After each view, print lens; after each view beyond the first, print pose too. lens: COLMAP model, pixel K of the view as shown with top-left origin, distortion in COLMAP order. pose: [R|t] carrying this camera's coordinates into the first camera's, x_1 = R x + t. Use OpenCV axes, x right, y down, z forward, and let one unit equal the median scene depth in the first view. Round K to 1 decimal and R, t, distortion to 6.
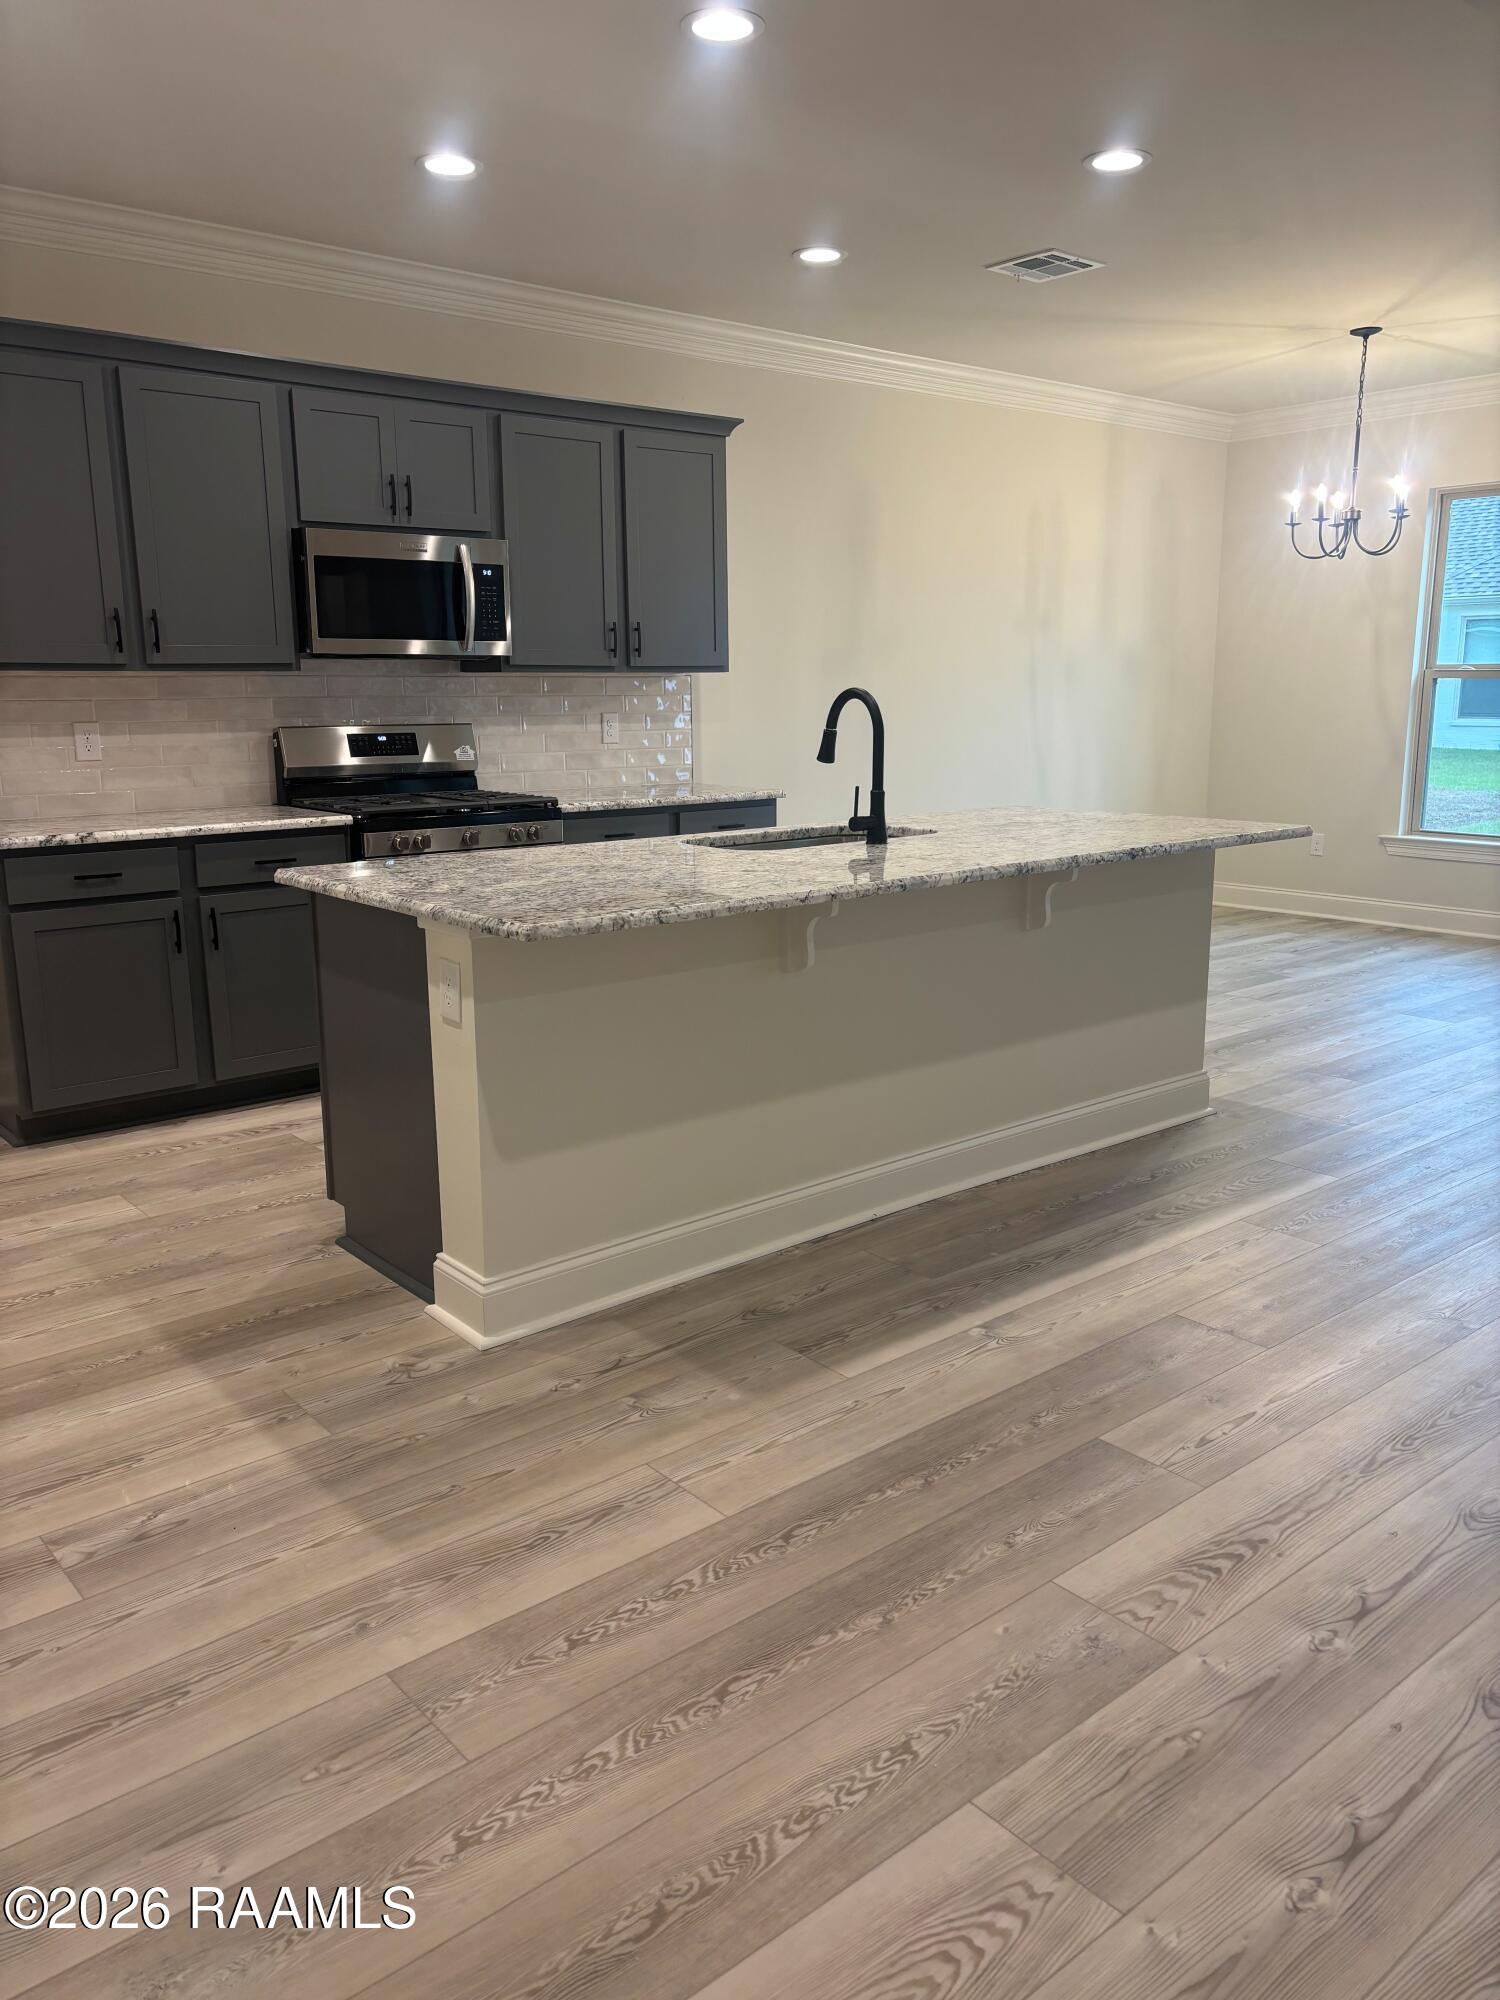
lens RADIAL K [[1515.0, 0, 754.4], [0, 1515.0, 1002.5], [0, 0, 1]] dist [-0.009368, -0.002892]
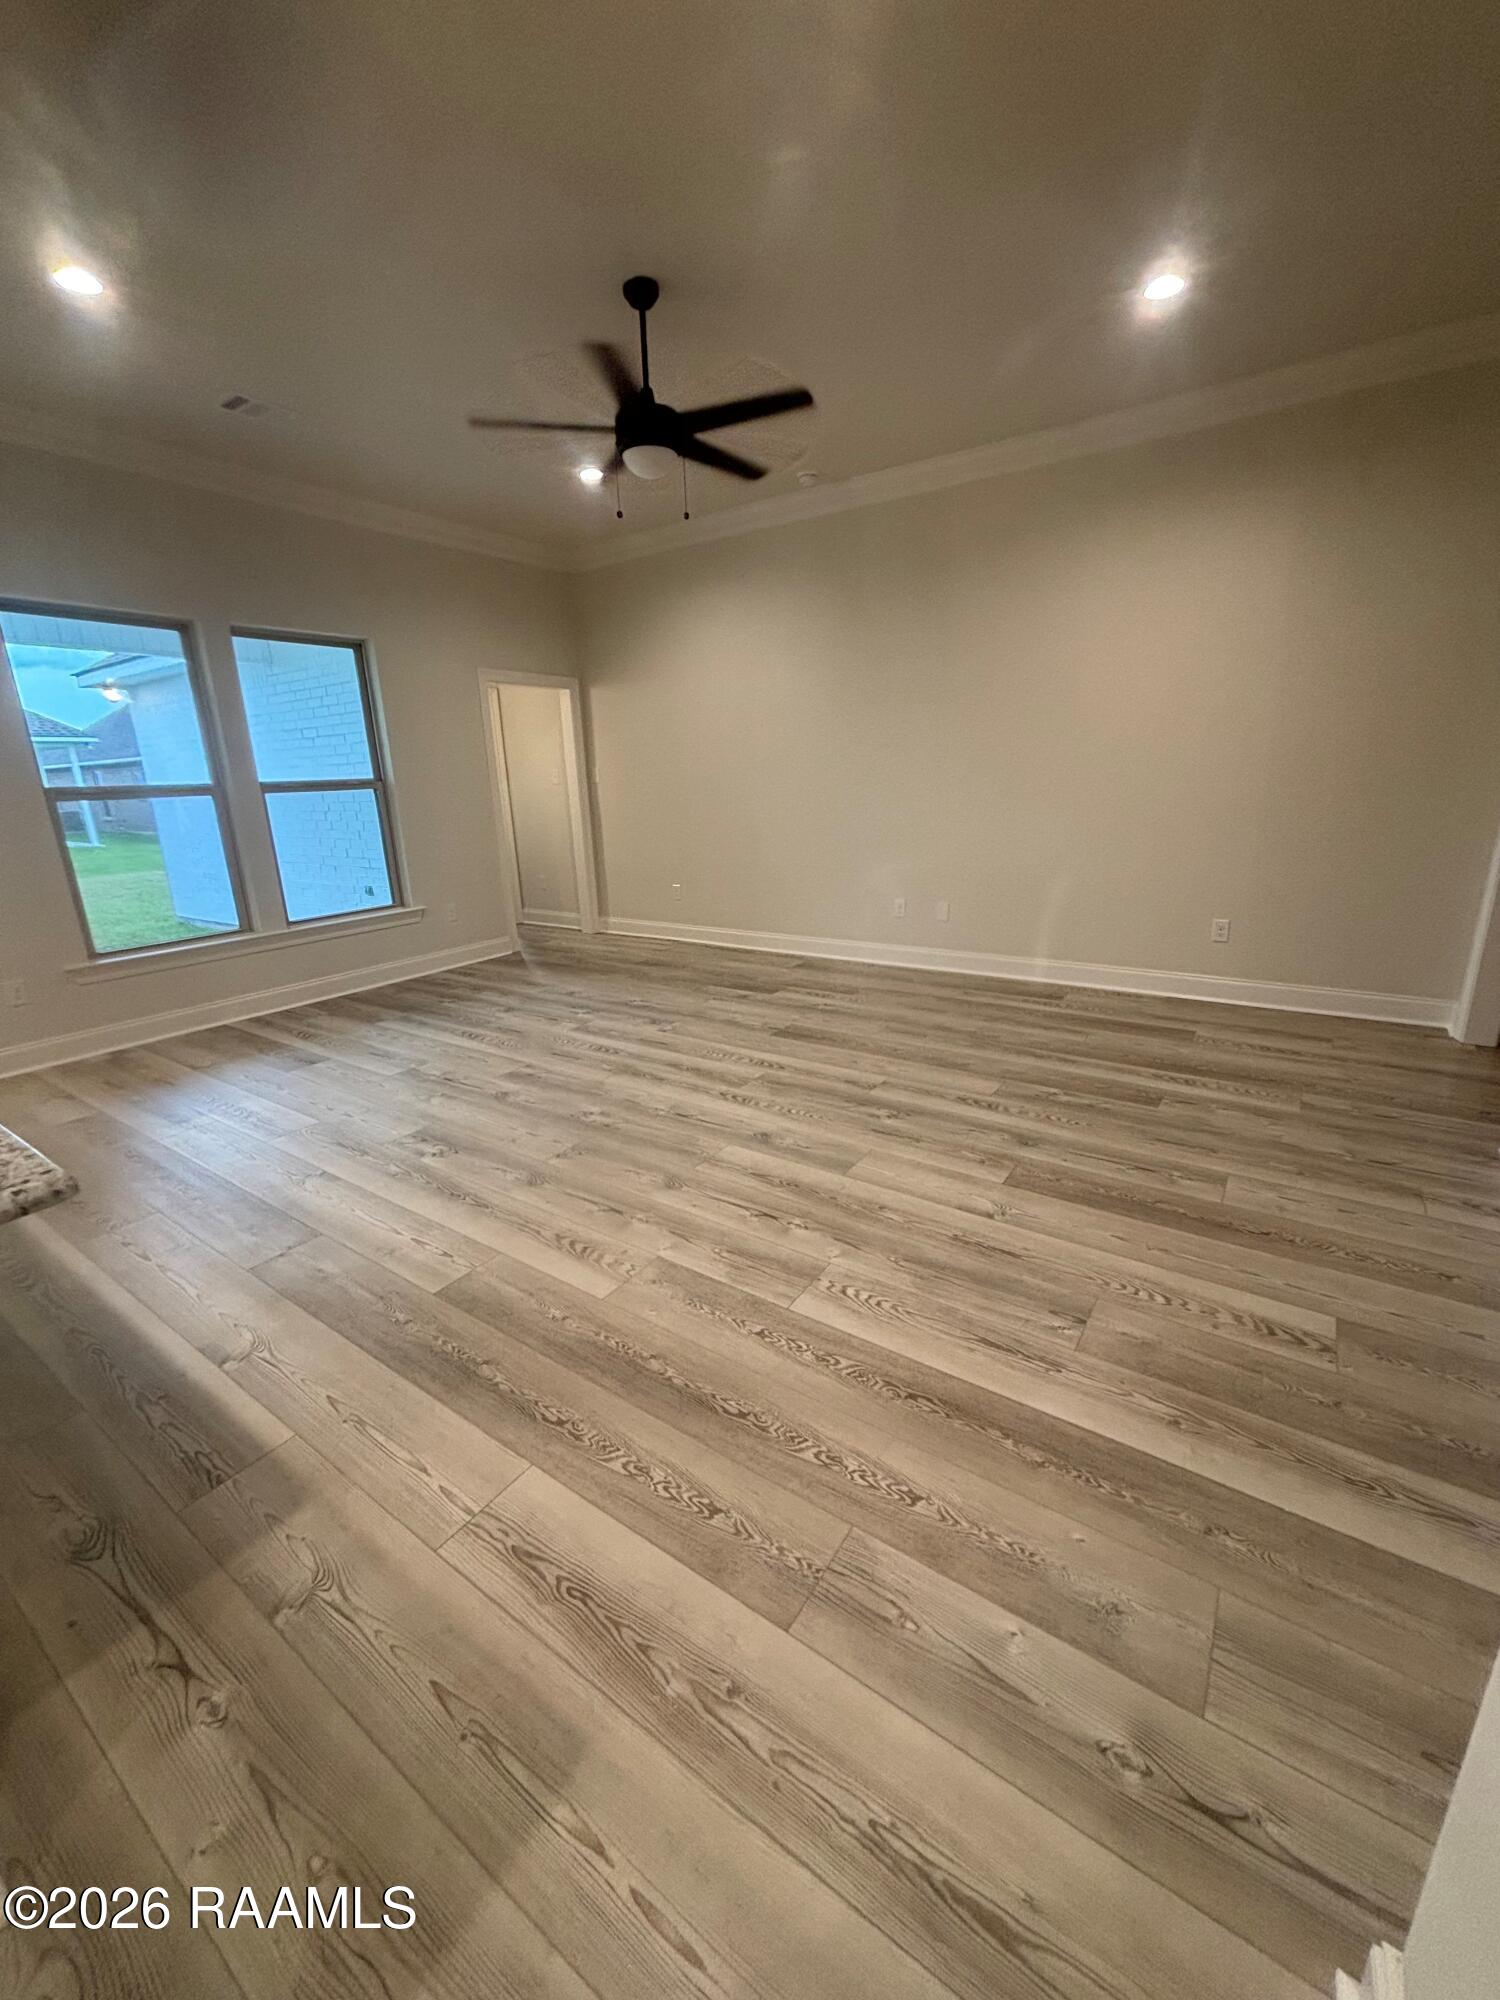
lens RADIAL K [[807.2, 0, 752.9], [0, 807.2, 1001.9], [0, 0, 1]] dist [0.000807, 0.000313]
pose [[-0.265621, -0.259860, 0.928396, -0.744870], [0.237077, 0.915811, 0.324167, -0.231344], [-0.934473, 0.306207, -0.181651, 1.063023]]
